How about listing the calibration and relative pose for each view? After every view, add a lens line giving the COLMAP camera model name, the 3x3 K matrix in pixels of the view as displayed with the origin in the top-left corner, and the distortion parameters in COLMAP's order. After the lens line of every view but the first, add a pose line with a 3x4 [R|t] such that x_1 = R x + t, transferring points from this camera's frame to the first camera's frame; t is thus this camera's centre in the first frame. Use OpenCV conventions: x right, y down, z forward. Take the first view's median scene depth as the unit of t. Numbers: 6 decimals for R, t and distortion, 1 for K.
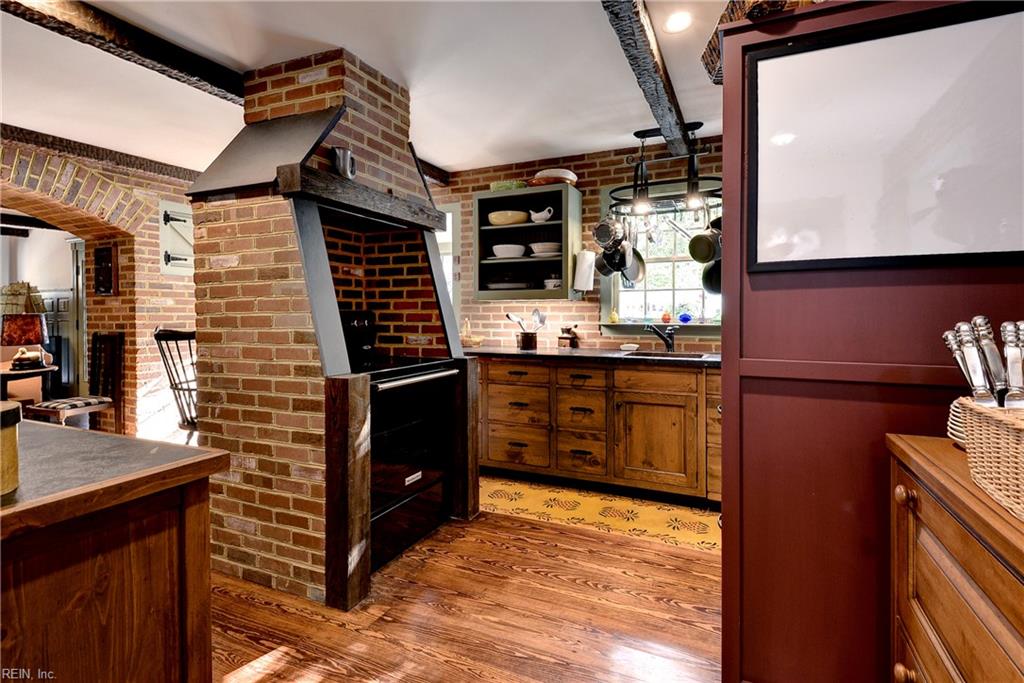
lens RADIAL K [[487.6, 0, 529.8], [0, 487.6, 321.5], [0, 0, 1]] dist [0.019809, -0.009182]
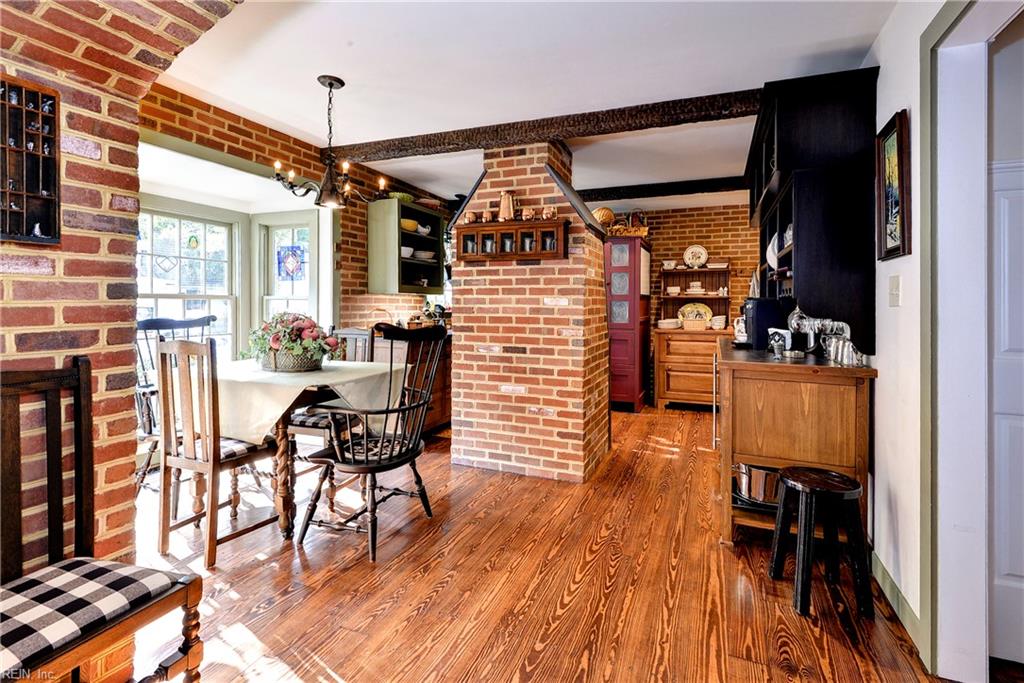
lens RADIAL K [[487.6, 0, 515.6], [0, 487.6, 304.2], [0, 0, 1]] dist [0.019809, -0.009182]
pose [[-0.011229, 0.001015, 0.999936, -1.555865], [0.007653, 0.999970, -0.000929, -0.016122], [-0.999908, 0.007642, -0.011236, 0.922392]]
